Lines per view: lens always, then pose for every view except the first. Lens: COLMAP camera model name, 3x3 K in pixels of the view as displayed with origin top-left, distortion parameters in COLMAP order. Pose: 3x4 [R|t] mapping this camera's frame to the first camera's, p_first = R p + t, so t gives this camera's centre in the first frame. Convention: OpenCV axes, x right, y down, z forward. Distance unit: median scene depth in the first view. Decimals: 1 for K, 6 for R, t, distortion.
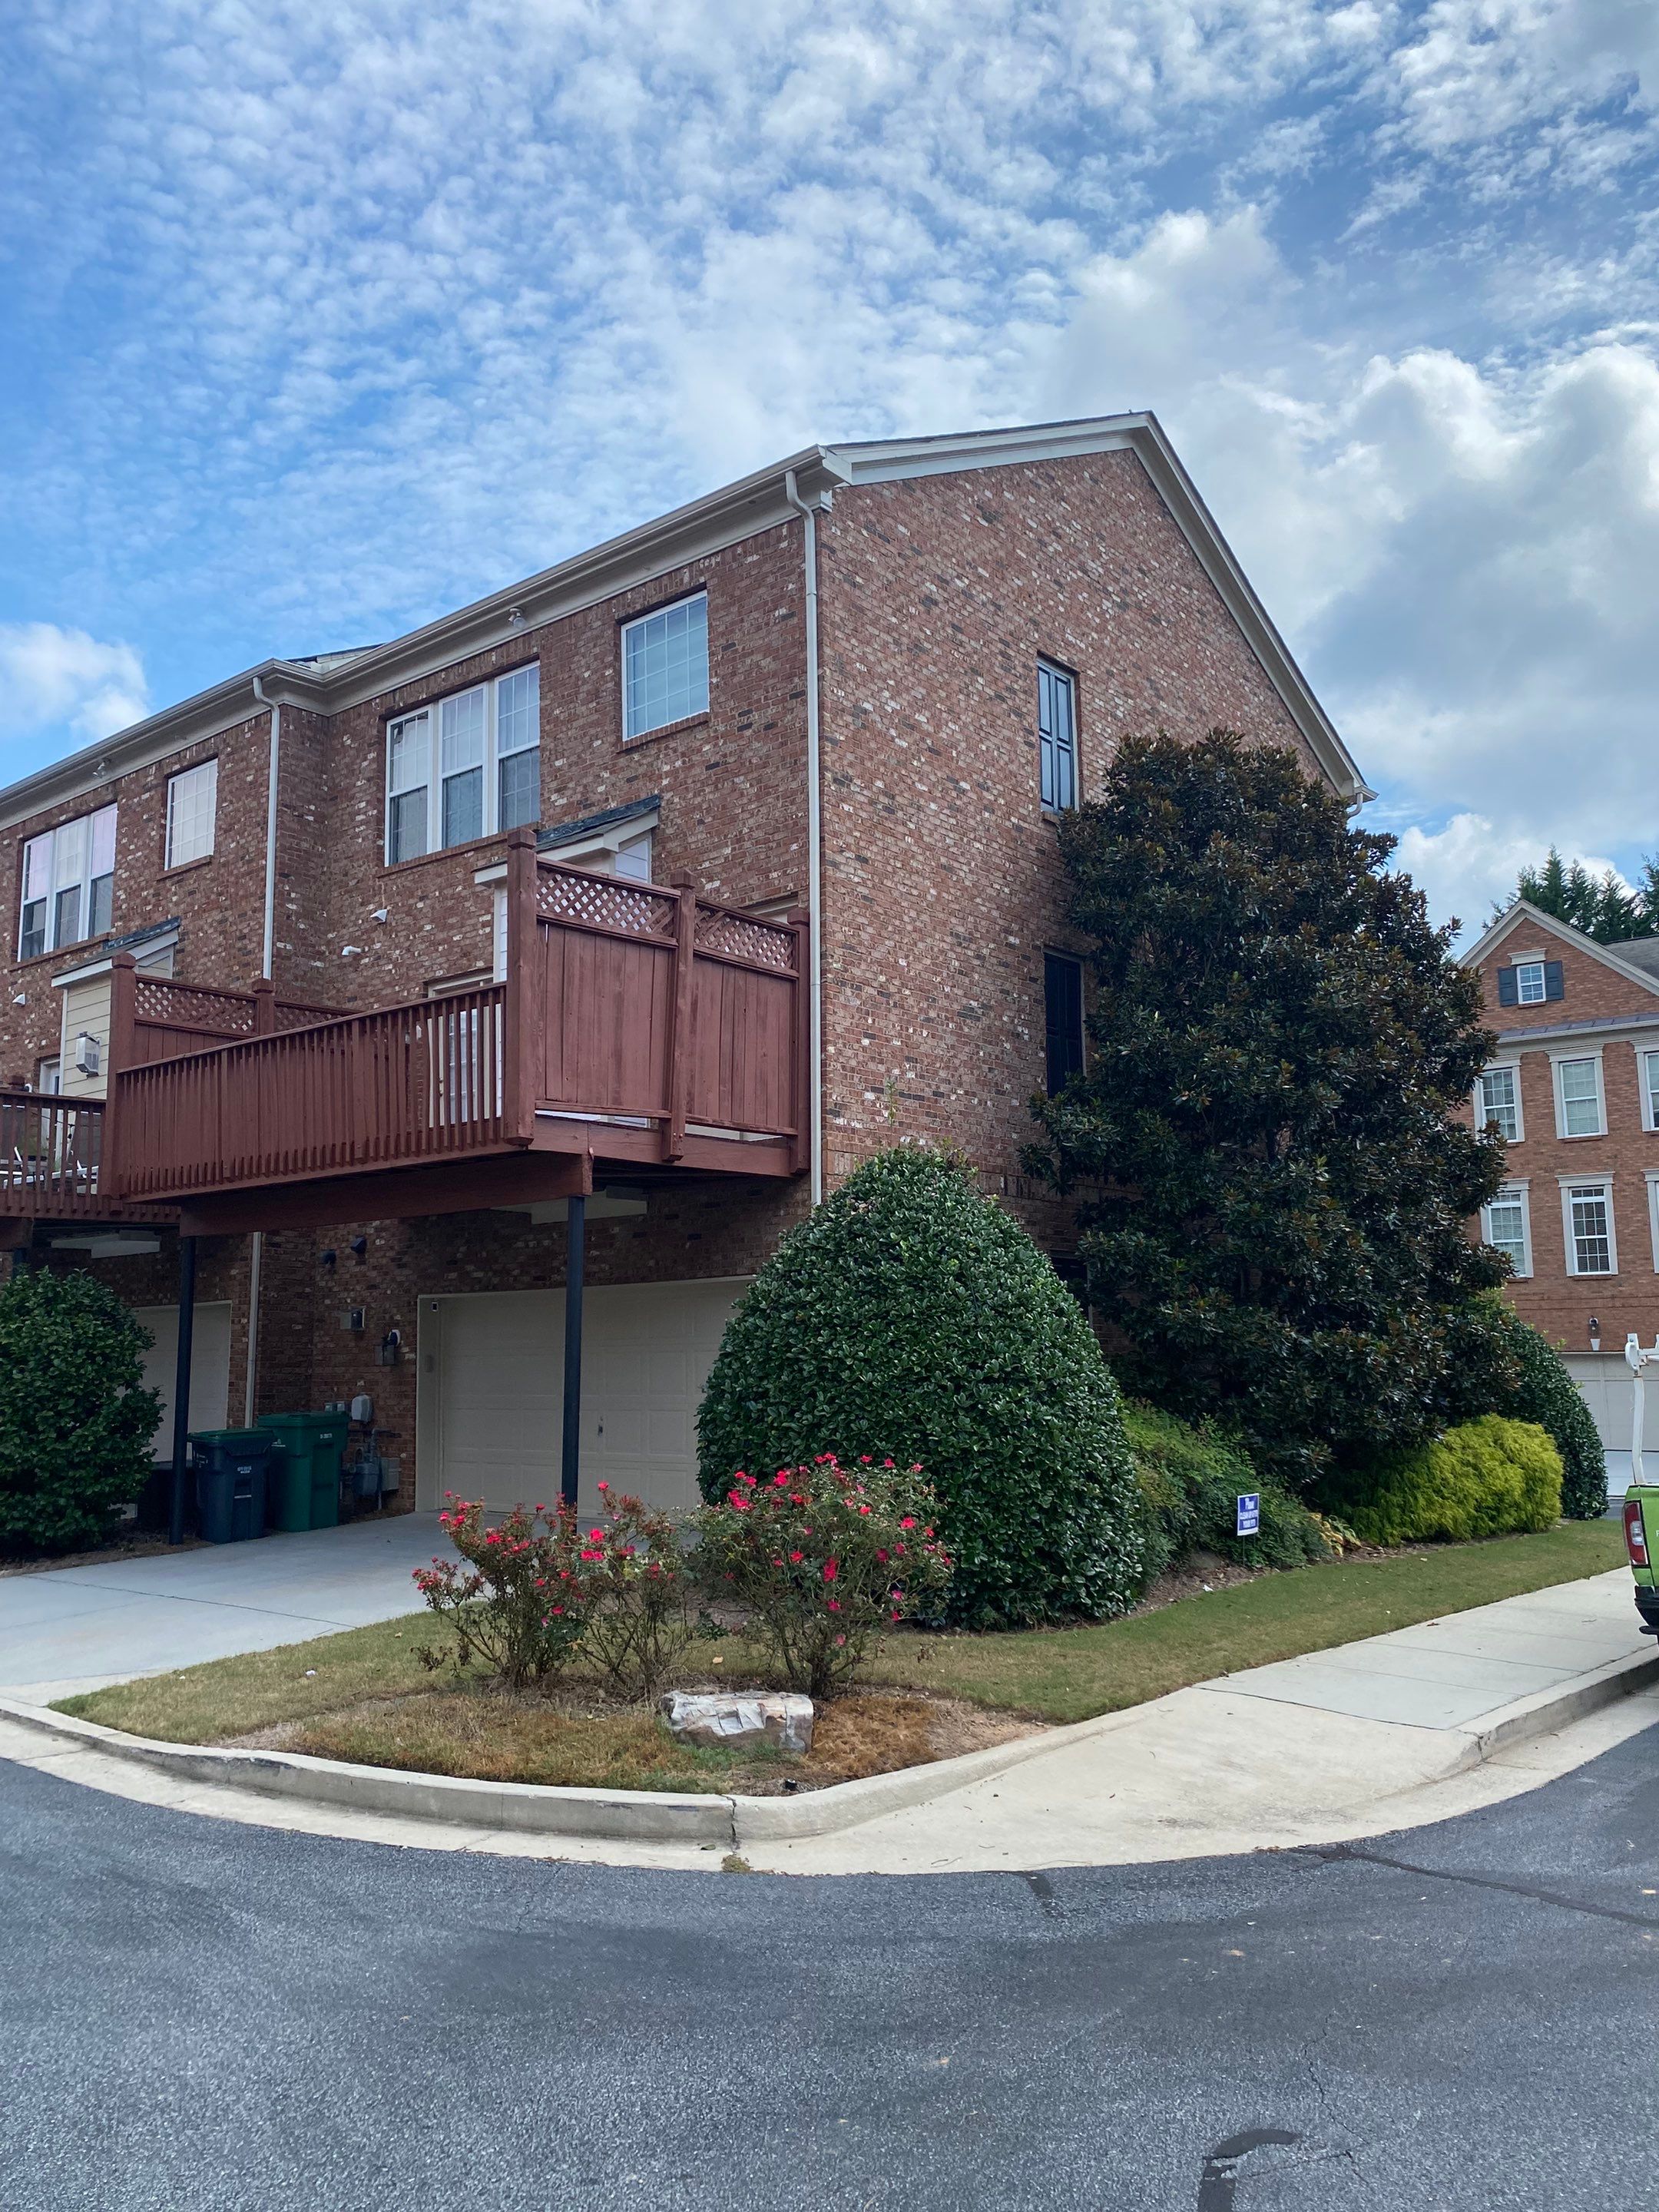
lens RADIAL K [[1680.9, 0, 829.5], [0, 1680.9, 1106.0], [0, 0, 1]] dist [0.151161, -0.188314]
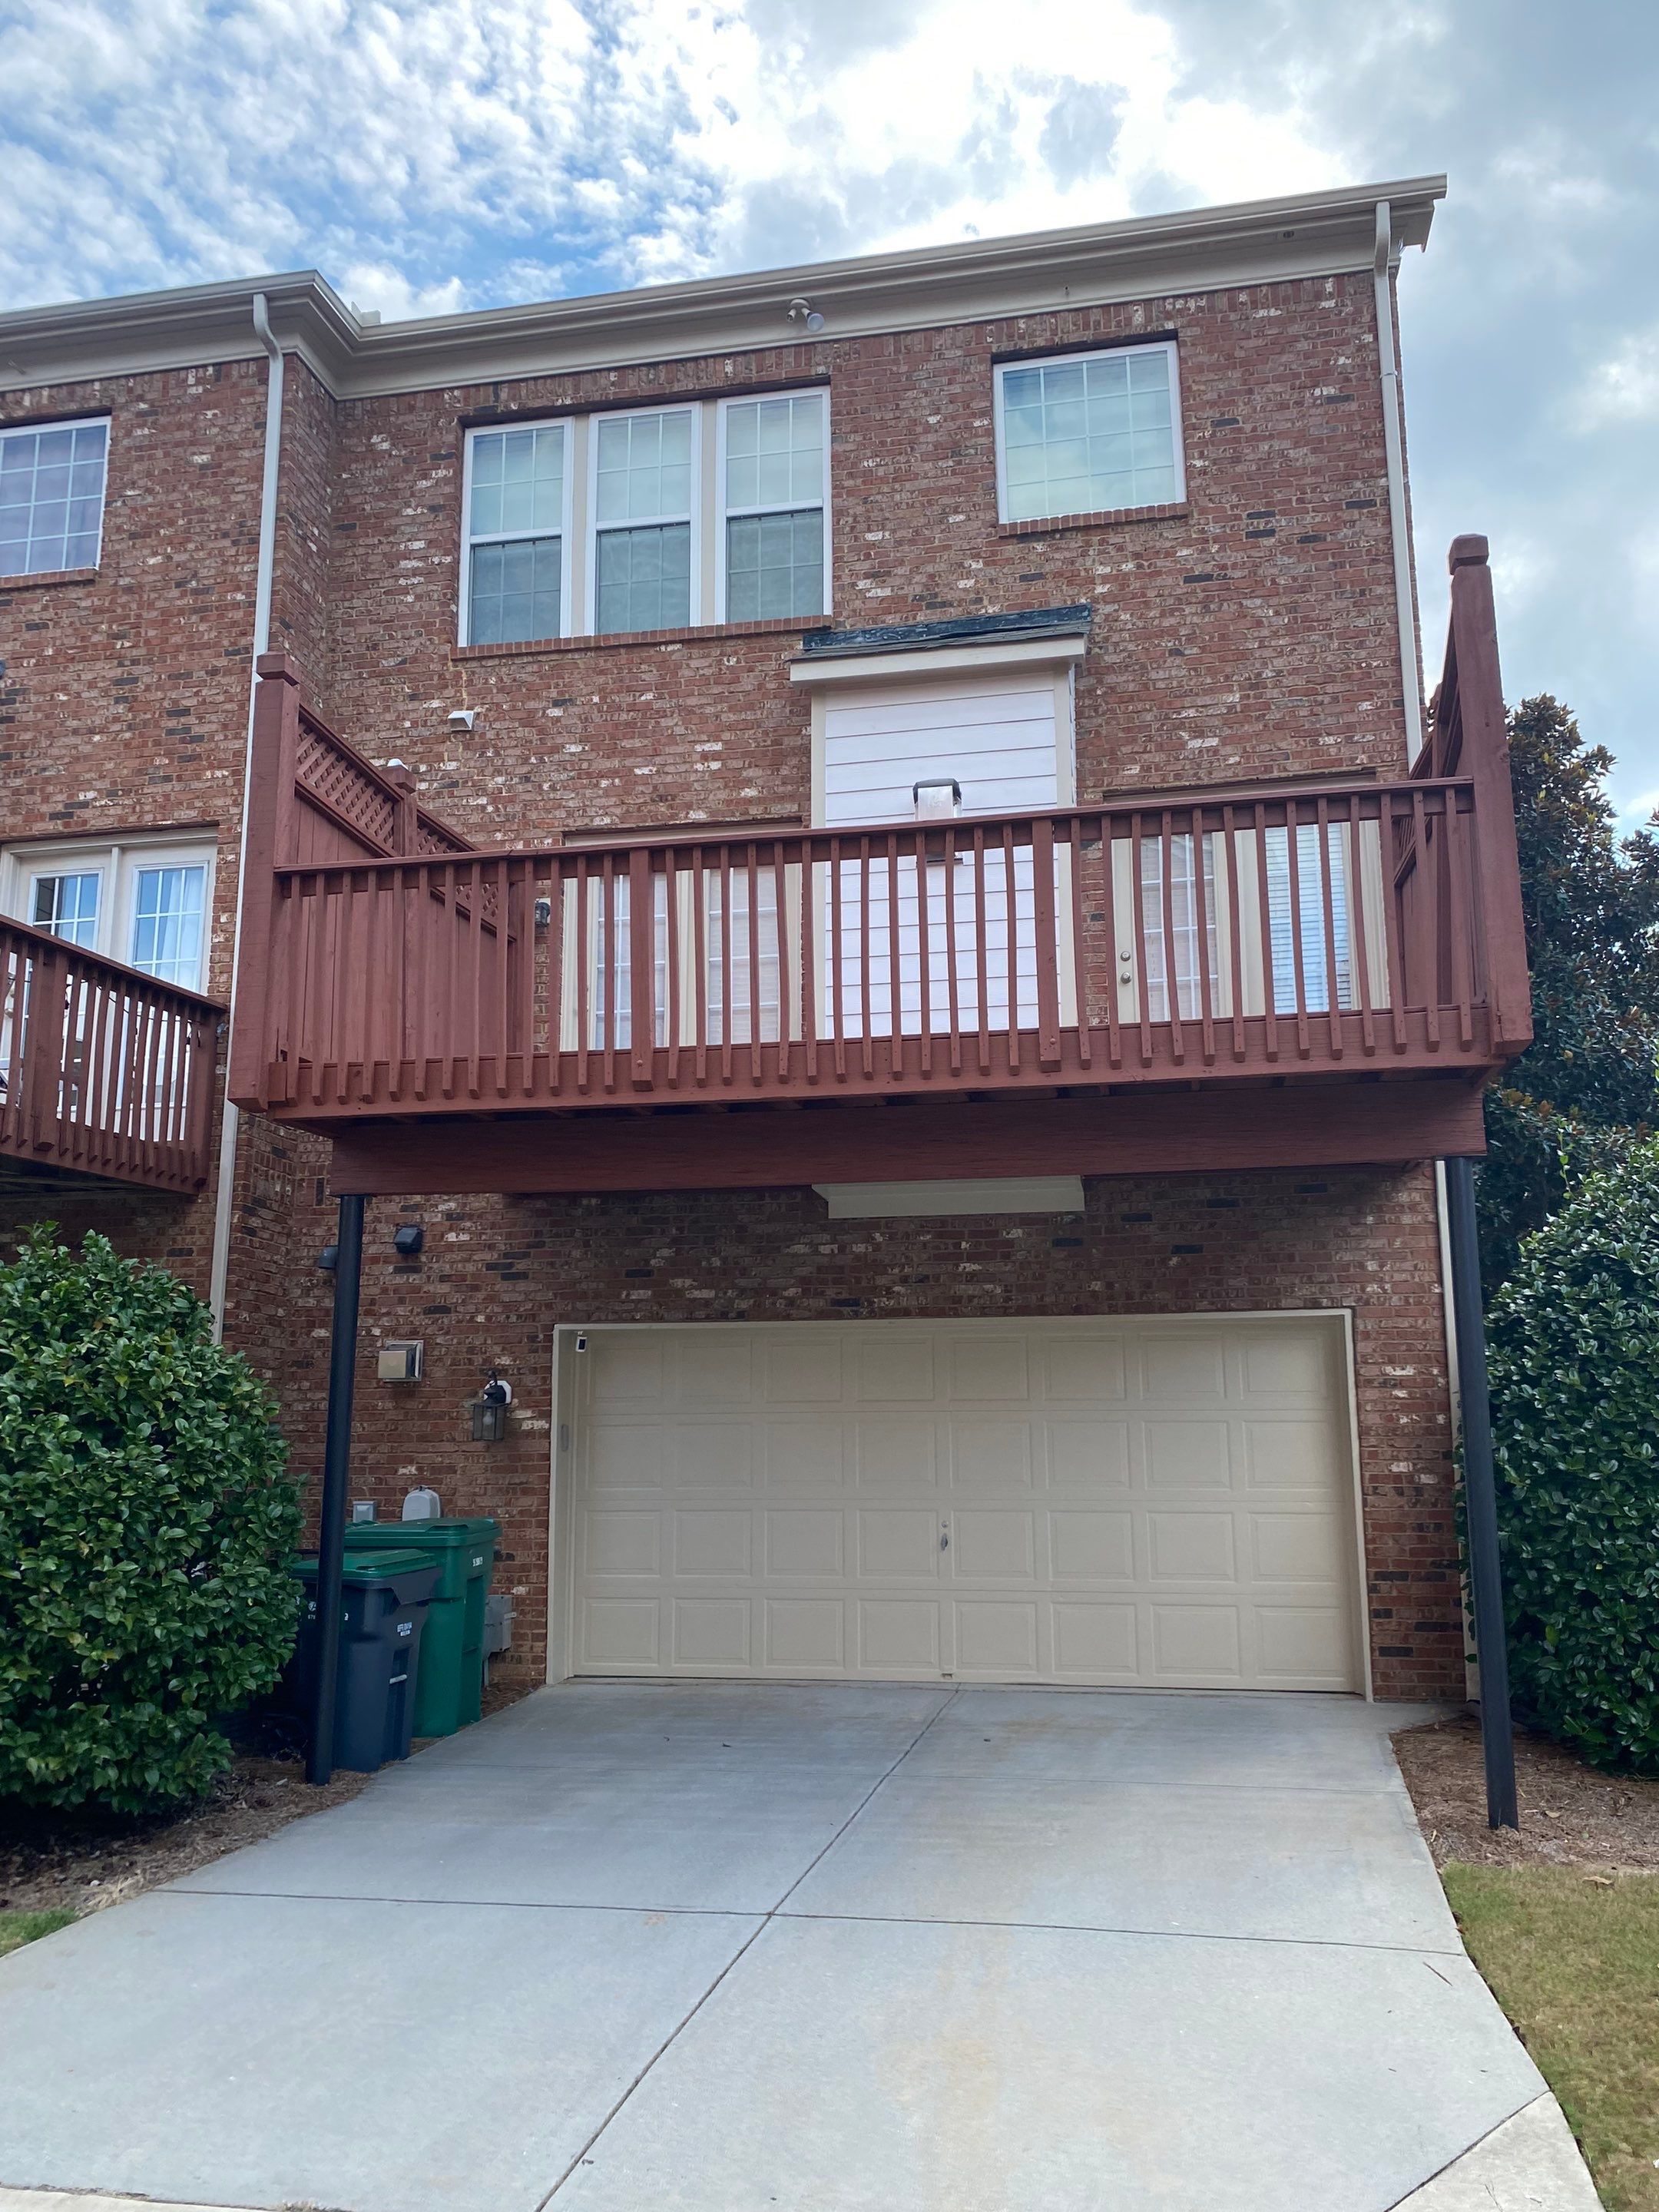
lens RADIAL K [[1676.5, 0, 829.5], [0, 1676.5, 1106.0], [0, 0, 1]] dist [0.065905, -0.067142]
pose [[0.868351, 0.100745, 0.485610, -0.452995], [-0.074051, 0.994512, -0.073907, 0.069089], [-0.490390, 0.028218, 0.871046, 0.411567]]
